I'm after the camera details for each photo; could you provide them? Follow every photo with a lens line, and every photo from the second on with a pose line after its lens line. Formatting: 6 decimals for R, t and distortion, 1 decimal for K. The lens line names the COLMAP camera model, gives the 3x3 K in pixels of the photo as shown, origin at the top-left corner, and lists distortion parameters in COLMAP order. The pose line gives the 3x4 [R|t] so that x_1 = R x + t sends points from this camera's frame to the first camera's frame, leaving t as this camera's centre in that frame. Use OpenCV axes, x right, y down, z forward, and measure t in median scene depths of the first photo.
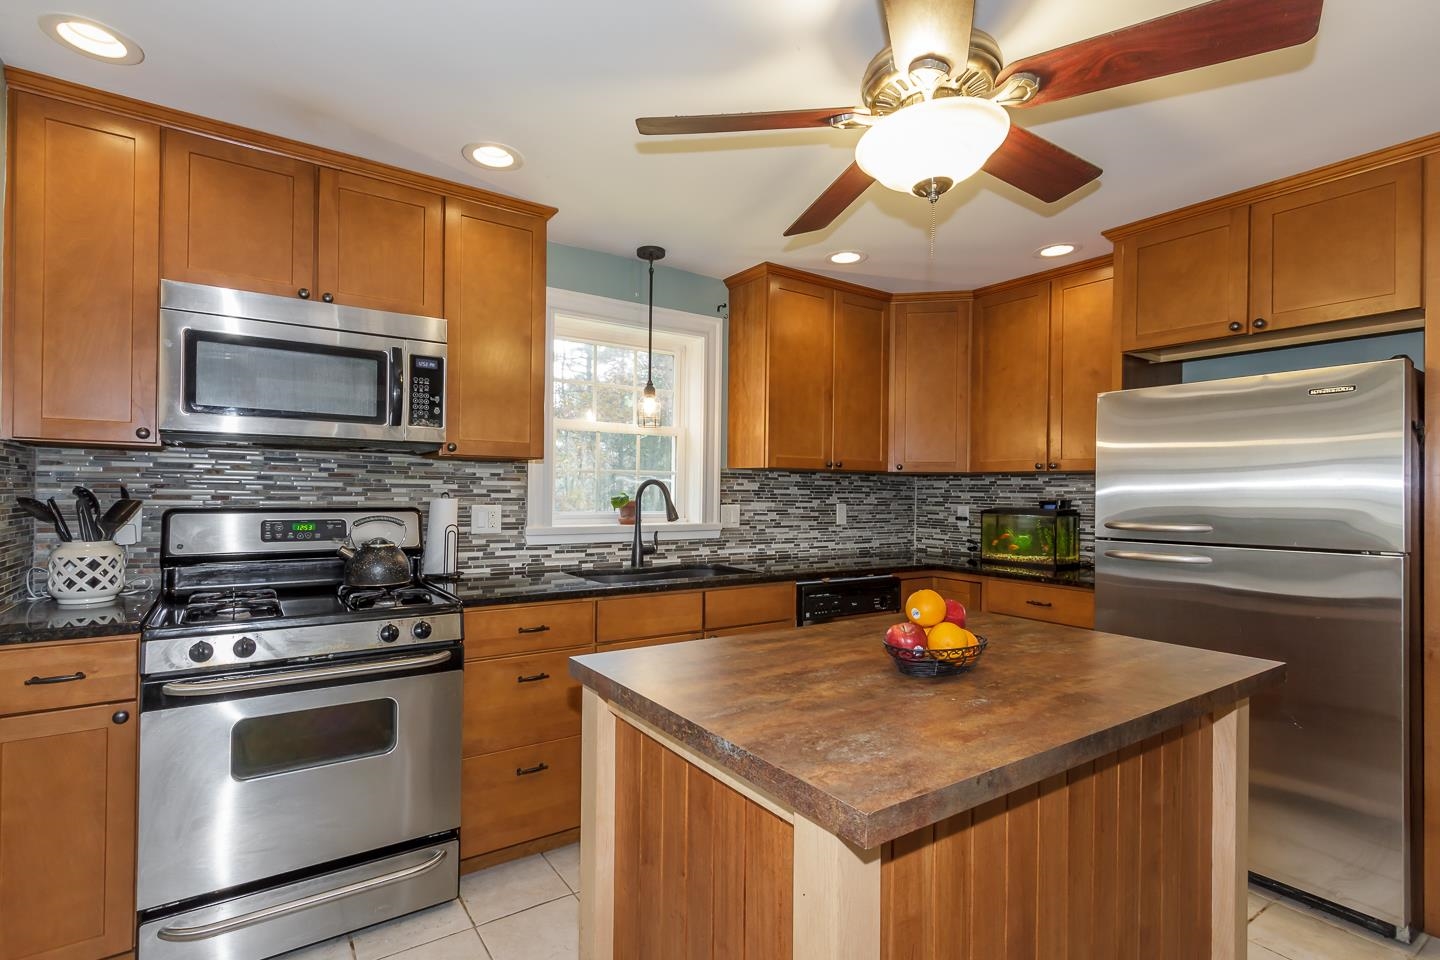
lens RADIAL K [[683.9, 0, 718.4], [0, 683.9, 486.2], [0, 0, 1]] dist [0.027056, 0.000361]
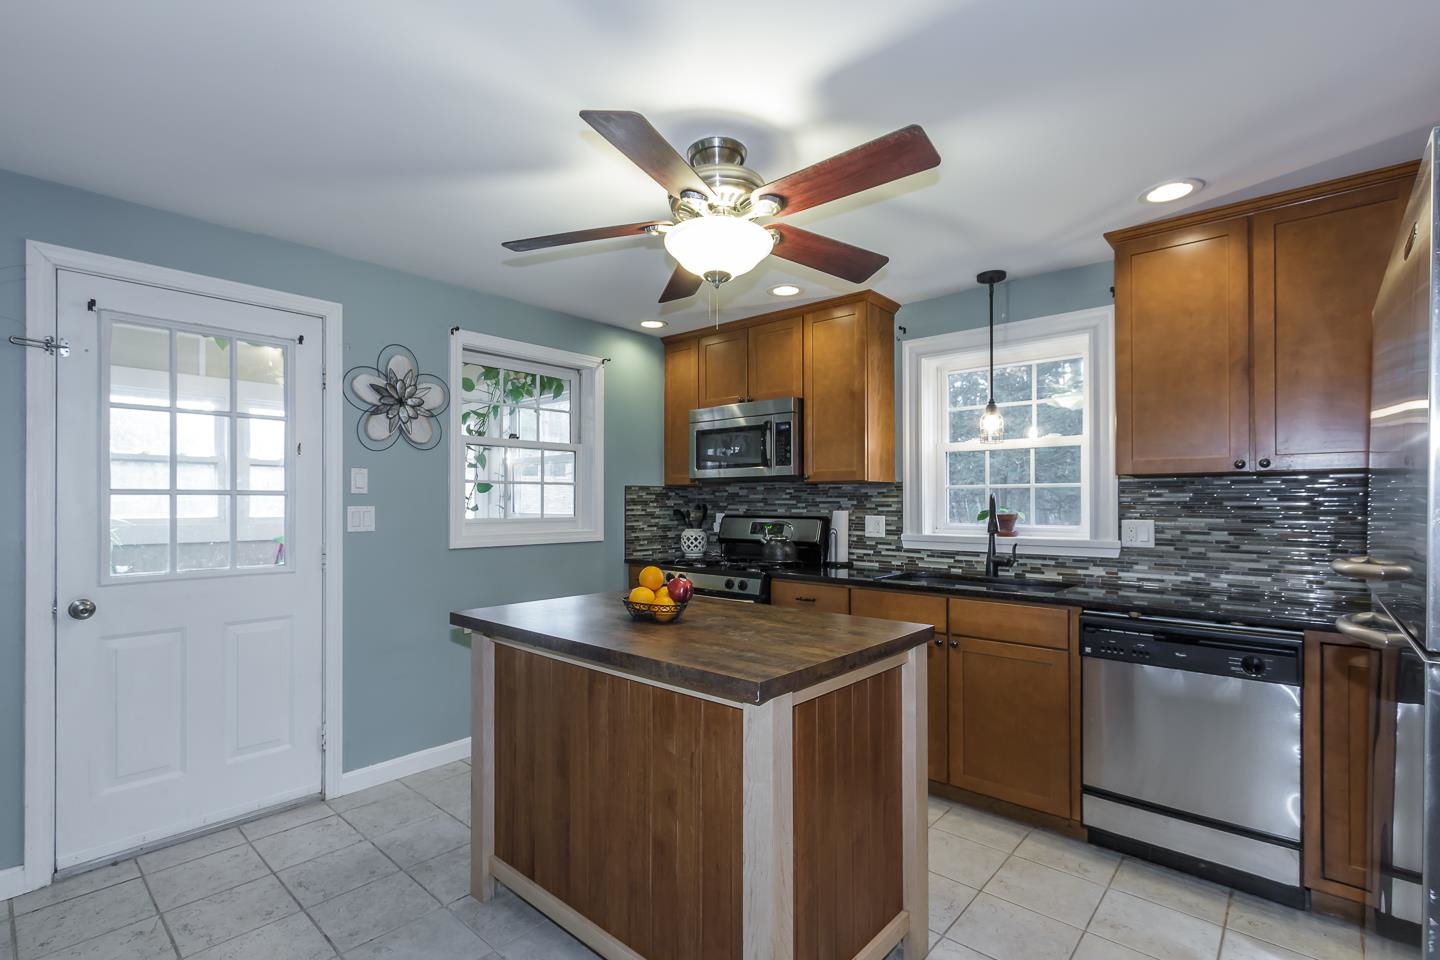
lens RADIAL K [[683.9, 0, 716.7], [0, 683.9, 495.1], [0, 0, 1]] dist [0.027056, 0.000361]
pose [[0.238938, -0.023714, -0.970745, 0.845701], [0.009681, 0.999710, -0.022039, 0.012647], [0.970987, -0.004132, 0.239098, 0.355277]]
